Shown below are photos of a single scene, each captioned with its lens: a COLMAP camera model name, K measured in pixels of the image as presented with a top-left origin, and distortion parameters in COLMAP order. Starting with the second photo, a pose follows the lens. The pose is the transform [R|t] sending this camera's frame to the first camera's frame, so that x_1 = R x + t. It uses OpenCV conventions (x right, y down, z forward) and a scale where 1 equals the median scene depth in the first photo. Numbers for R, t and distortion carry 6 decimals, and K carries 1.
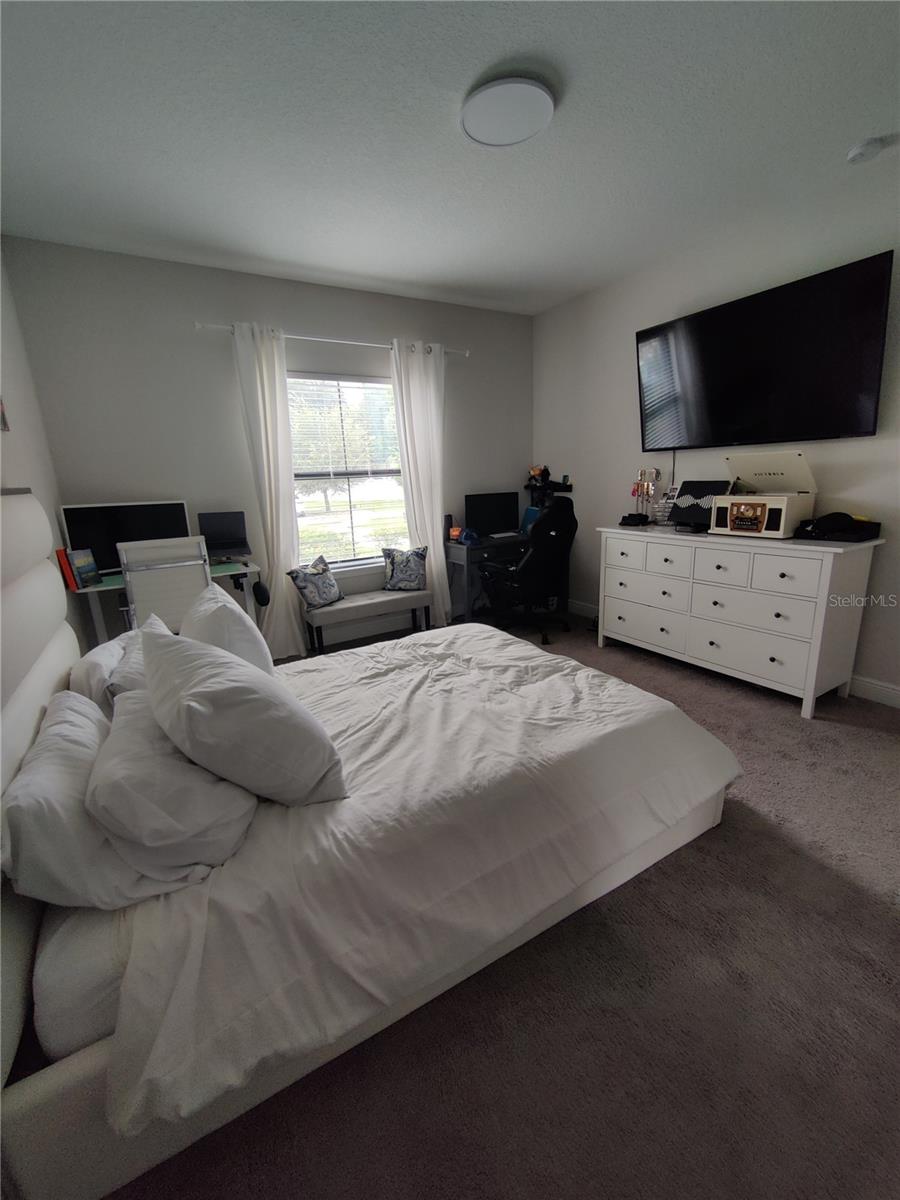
lens RADIAL K [[490.5, 0, 445.8], [0, 490.5, 602.3], [0, 0, 1]] dist [0.000307, 0.000889]
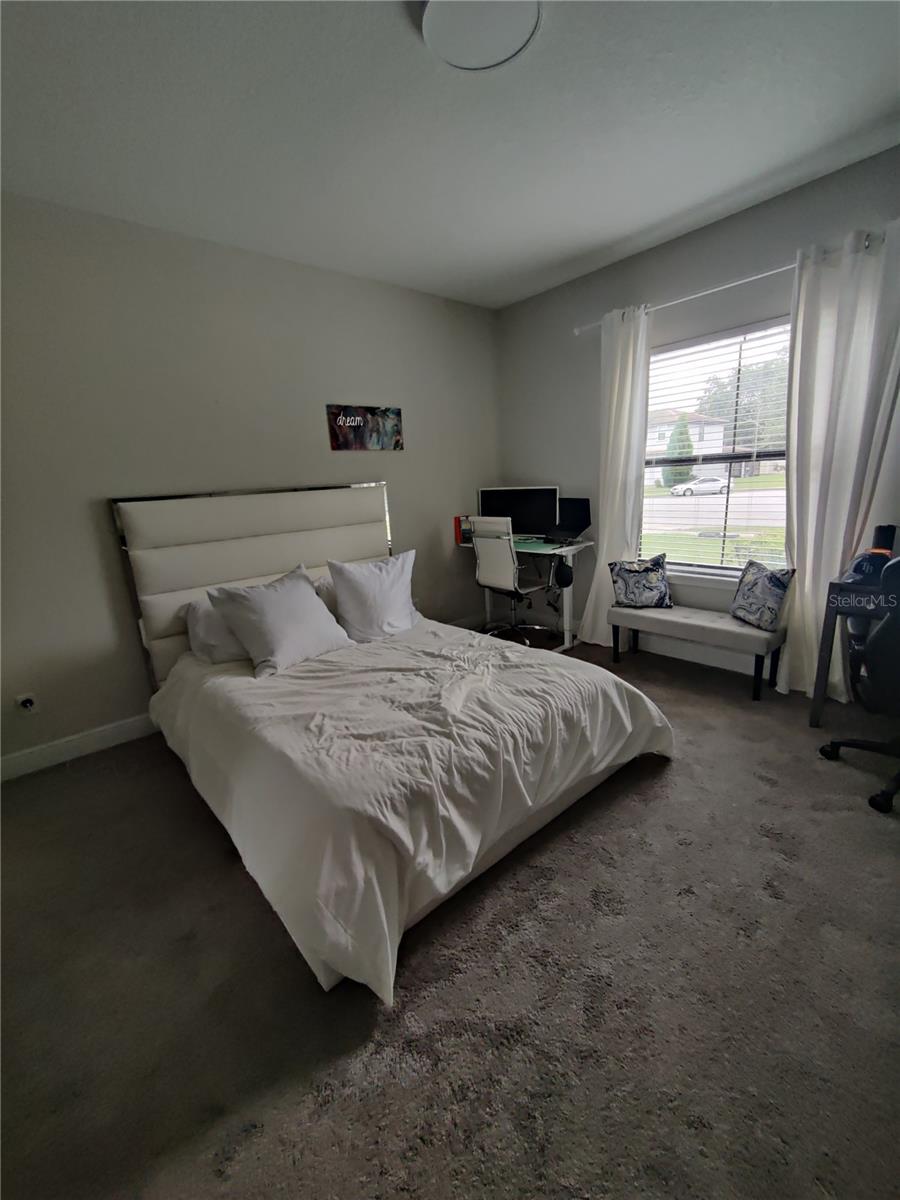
lens RADIAL K [[490.5, 0, 445.8], [0, 490.5, 598.8], [0, 0, 1]] dist [0.000307, 0.000889]
pose [[0.177724, 0.258941, -0.949402, 0.767072], [-0.196395, 0.954685, 0.223617, -0.198883], [0.964284, 0.146716, 0.220526, 0.637466]]
